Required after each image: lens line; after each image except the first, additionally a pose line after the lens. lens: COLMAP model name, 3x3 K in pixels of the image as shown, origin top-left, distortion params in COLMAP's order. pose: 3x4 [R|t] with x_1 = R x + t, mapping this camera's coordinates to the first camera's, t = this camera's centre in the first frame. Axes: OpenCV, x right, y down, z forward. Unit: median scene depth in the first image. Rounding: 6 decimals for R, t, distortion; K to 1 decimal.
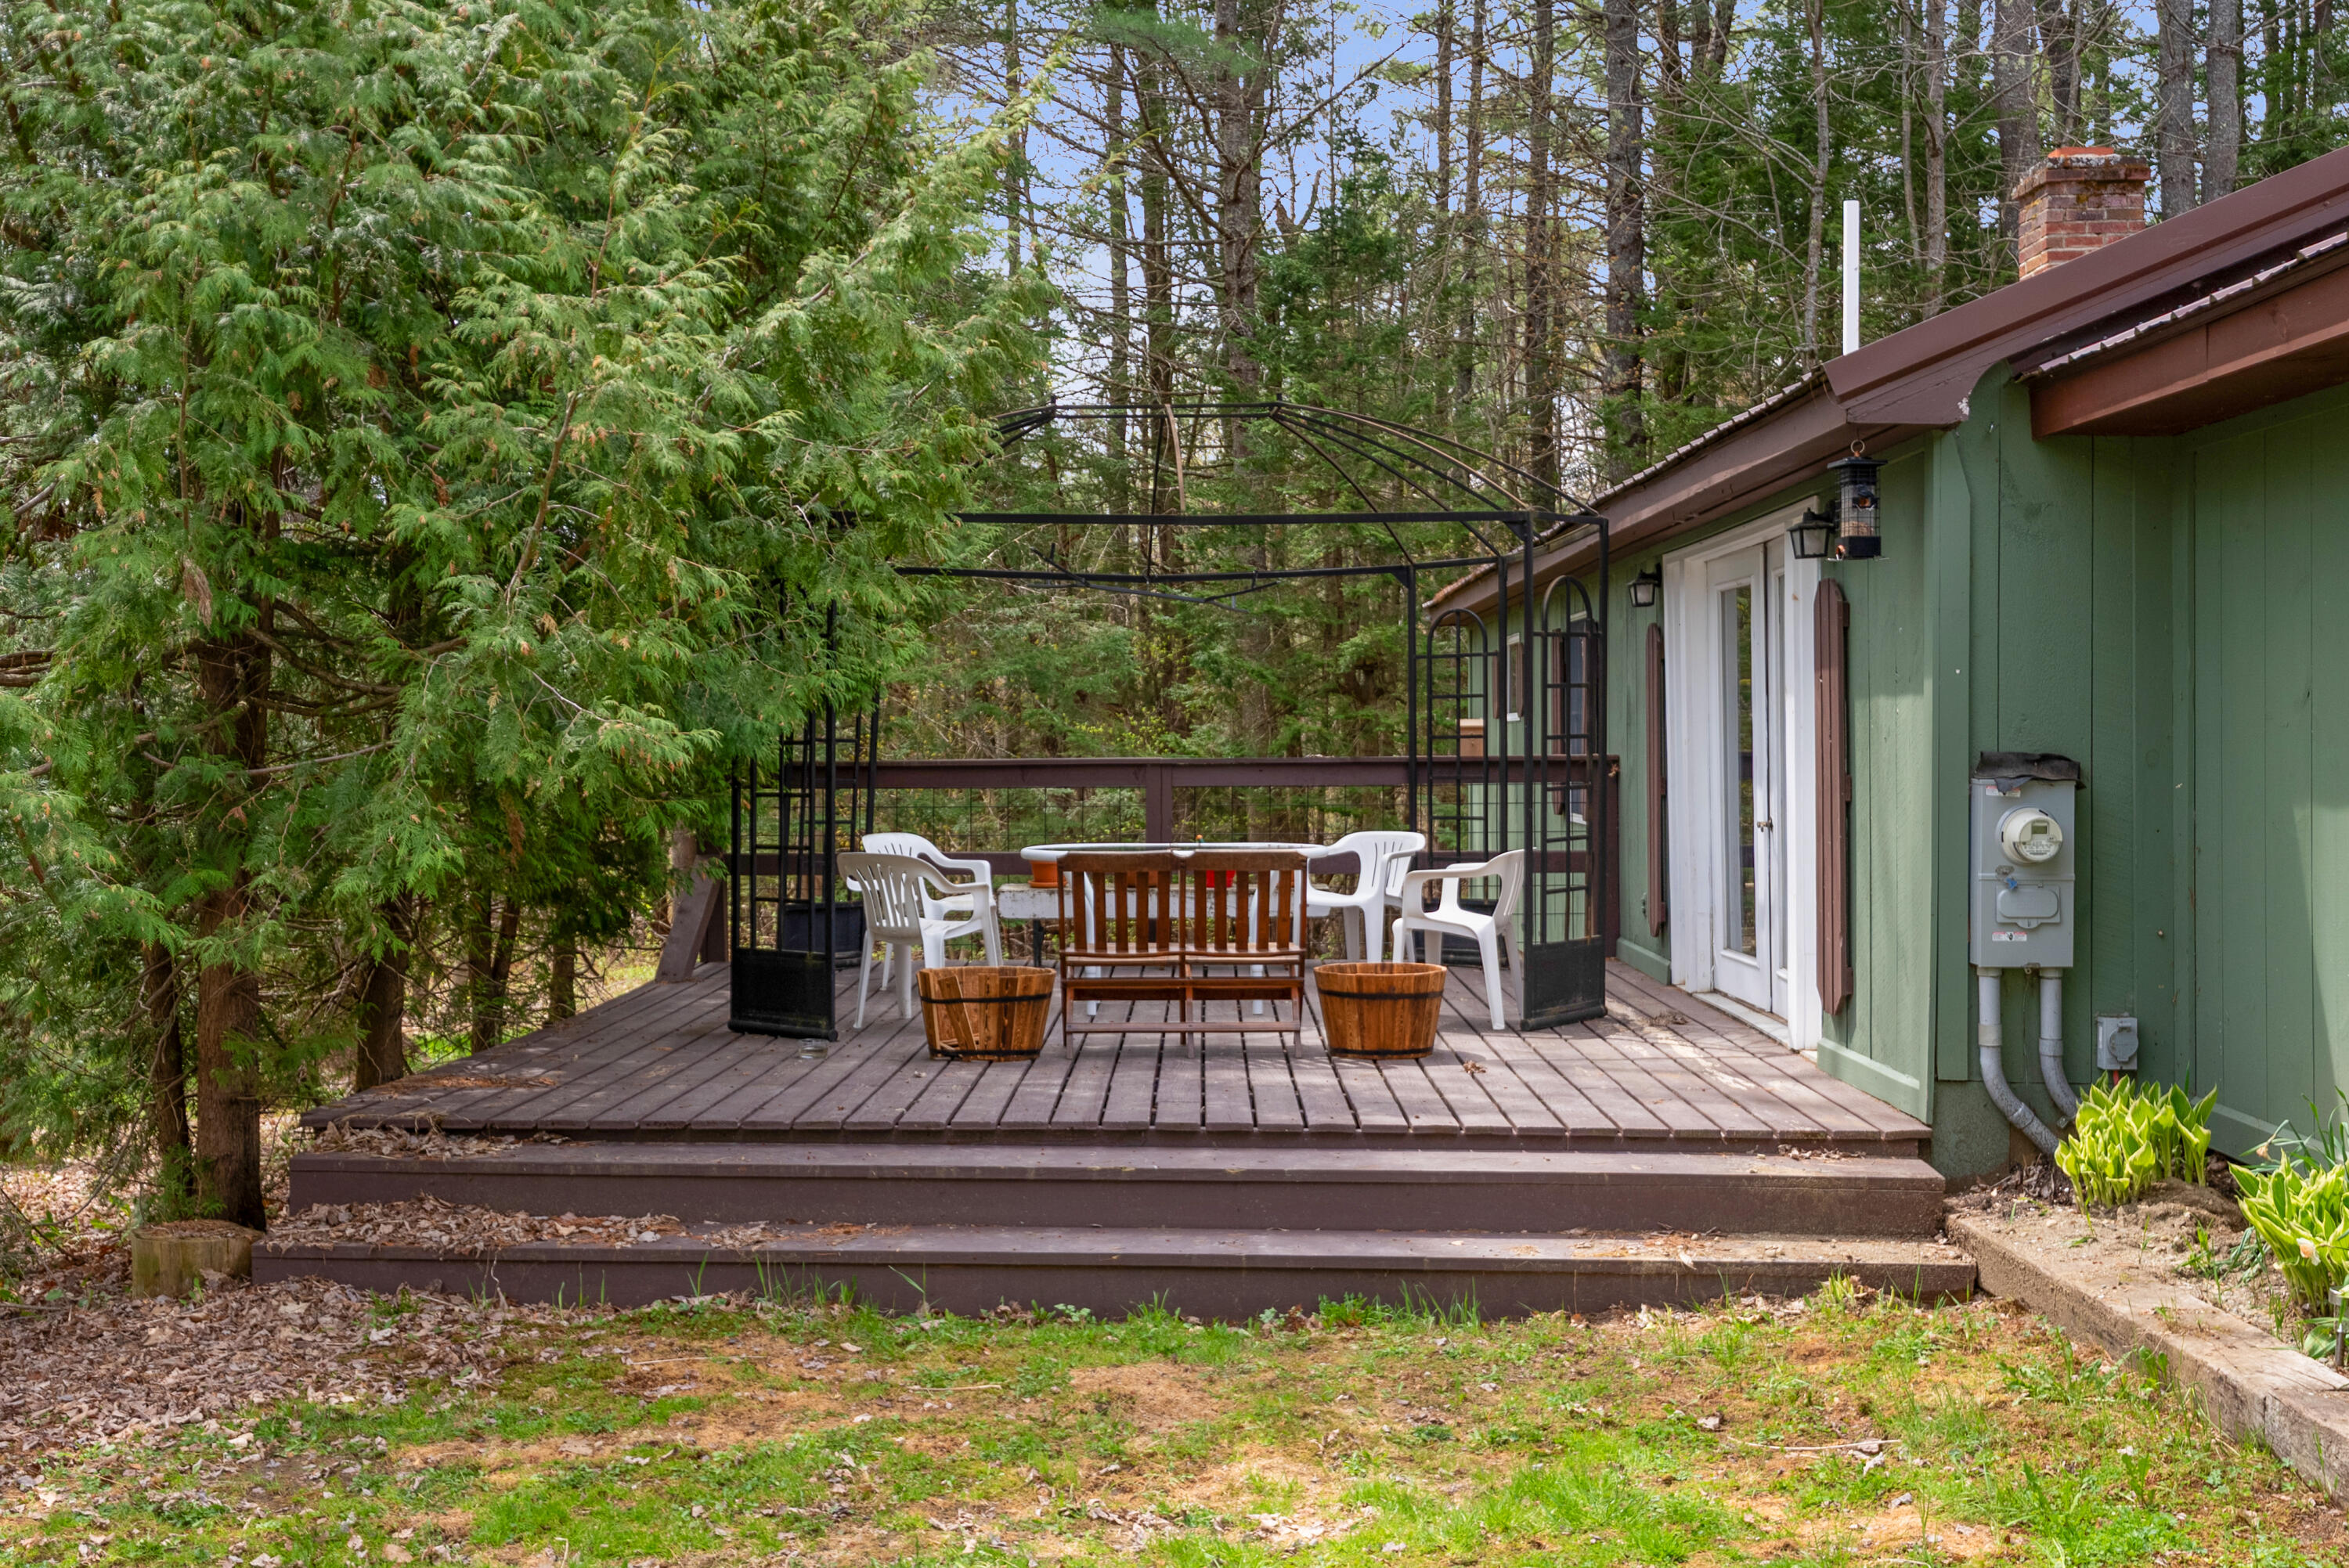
lens RADIAL K [[2416.4, 0, 1168.5], [0, 2416.4, 777.6], [0, 0, 1]] dist [0.018262, 0.000000]
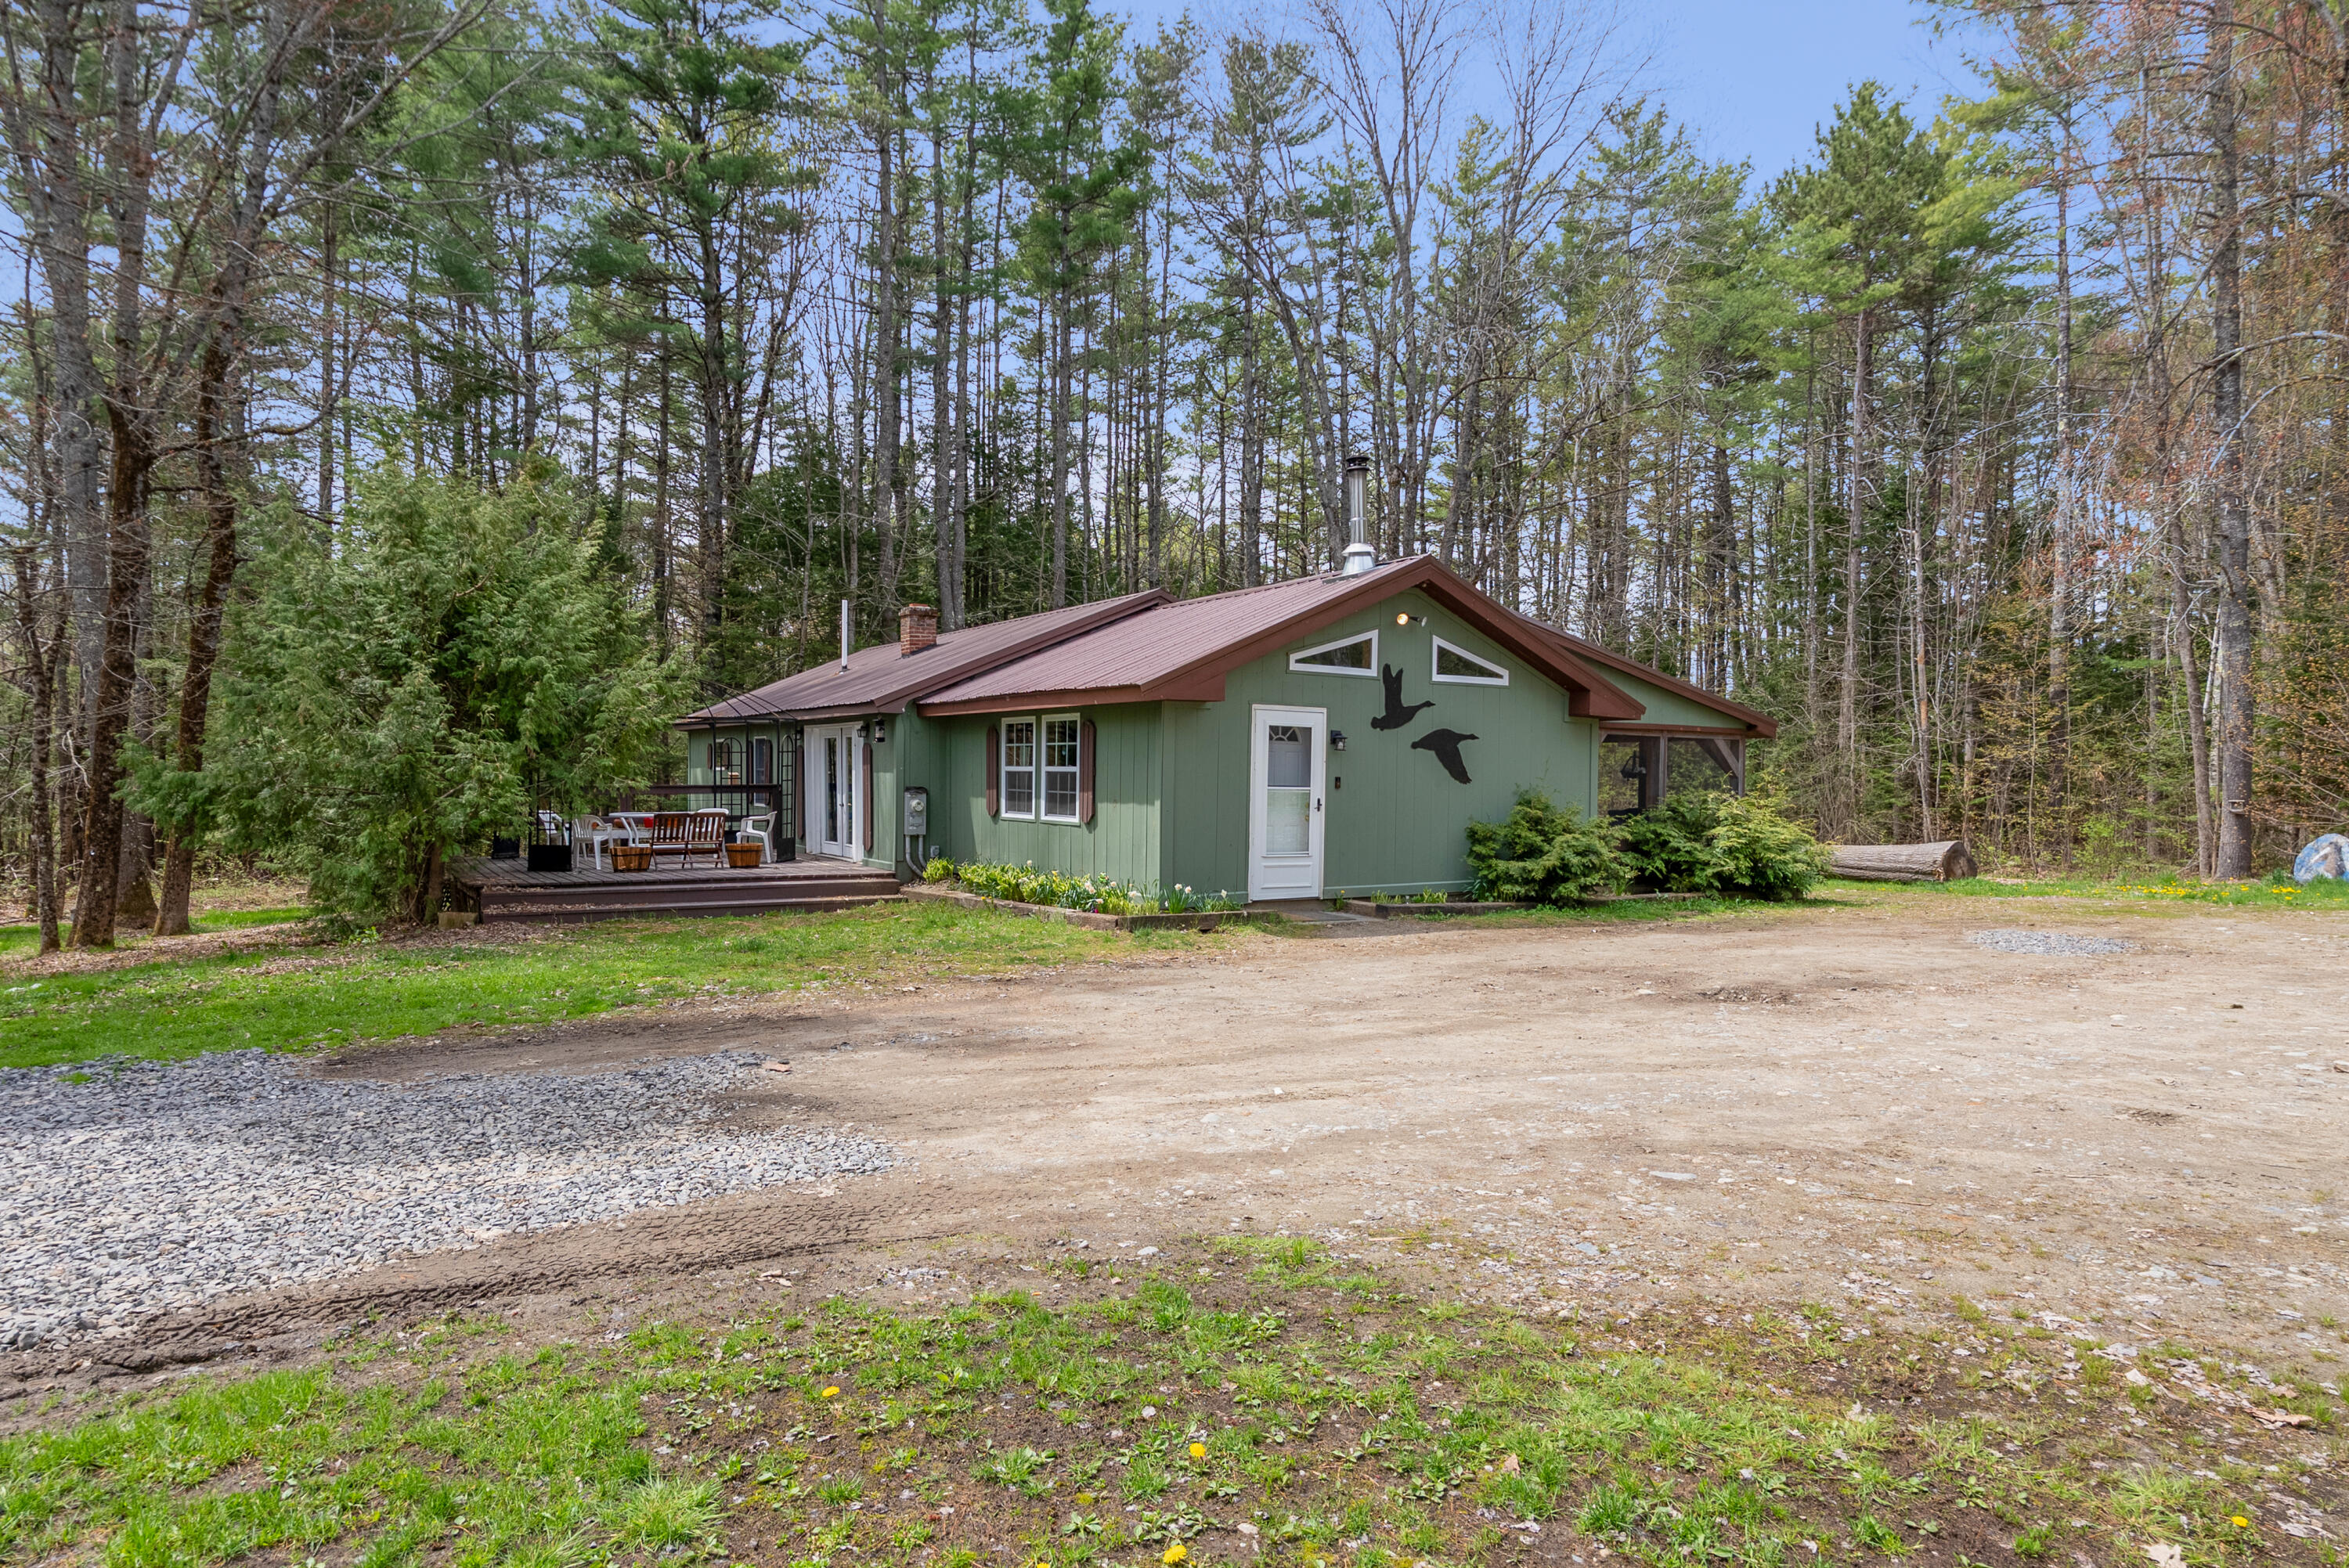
lens RADIAL K [[1322.0, 0, 1173.1], [0, 1322.0, 780.8], [0, 0, 1]] dist [0.002568, -0.000337]
pose [[0.843833, 0.000059, 0.536606, -0.531622], [0.002584, 0.999988, -0.004173, -0.009222], [-0.536600, 0.004908, 0.843823, -1.259243]]
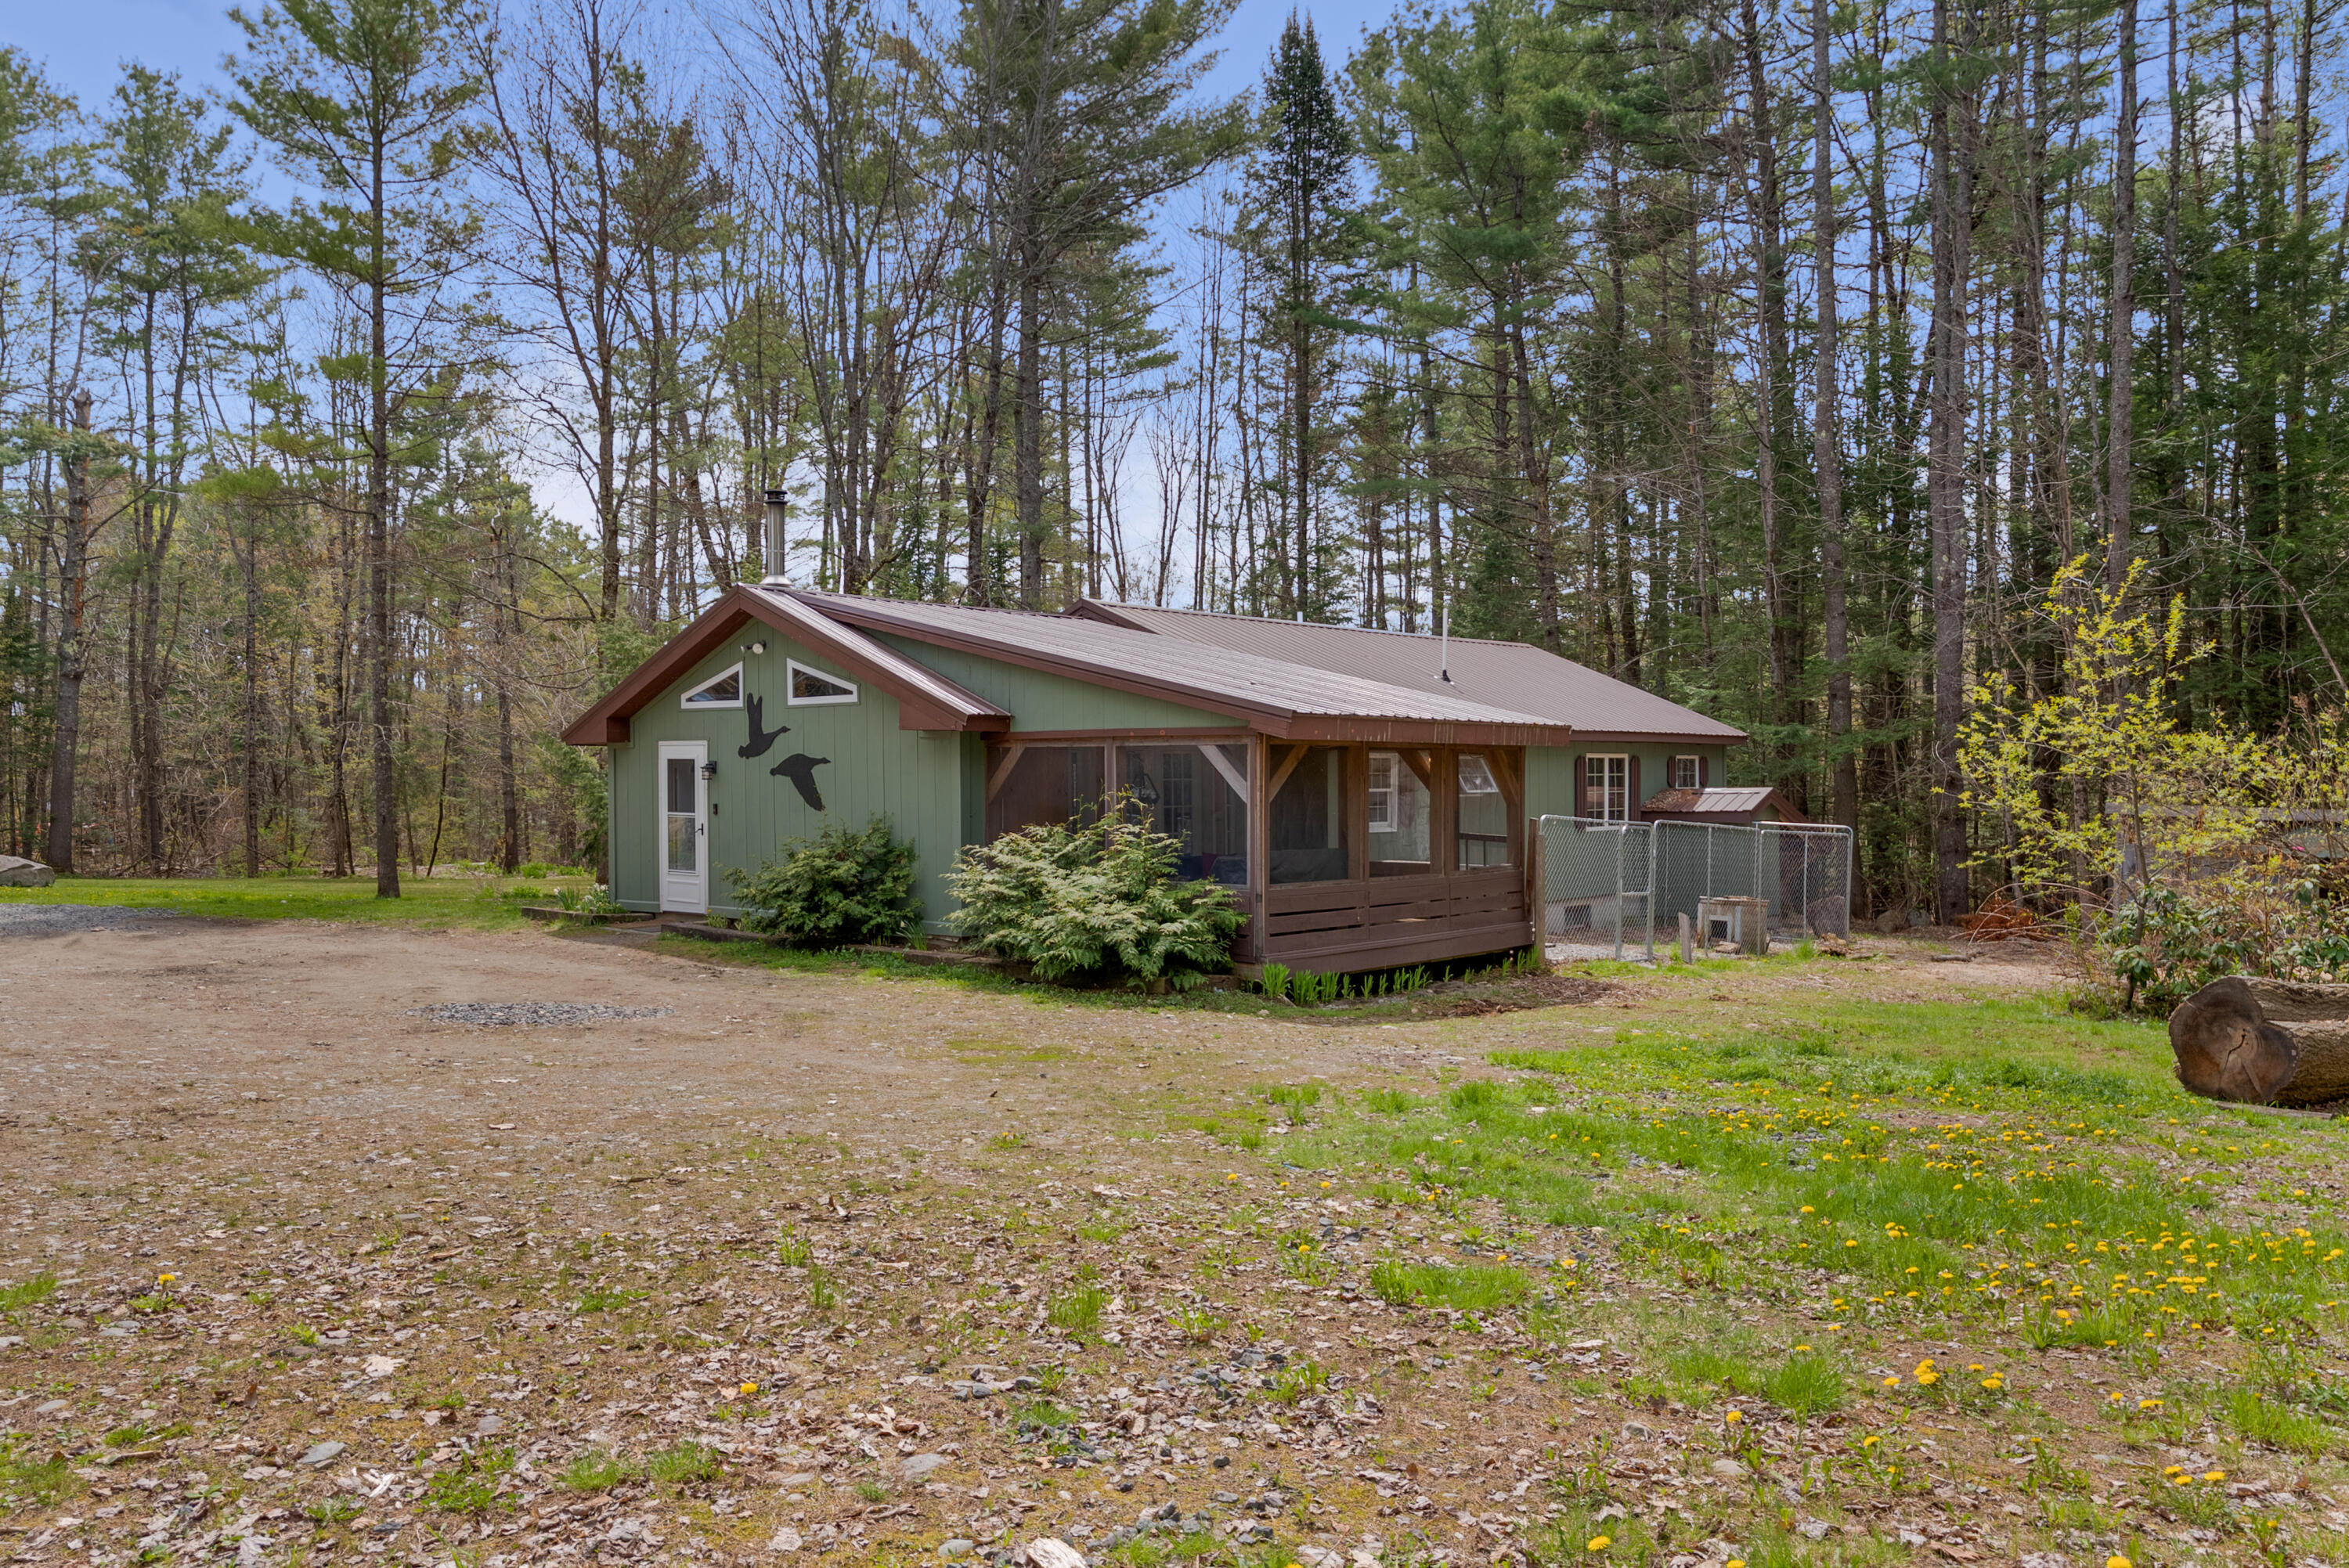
lens RADIAL K [[1751.5, 0, 1168.7], [0, 1751.5, 791.8], [0, 0, 1]] dist [0.012884, 0.018258]
pose [[0.764112, -0.005335, -0.645061, 3.023952], [0.002544, 0.999983, -0.005257, -0.024741], [0.645078, 0.002376, 0.764113, -1.408199]]
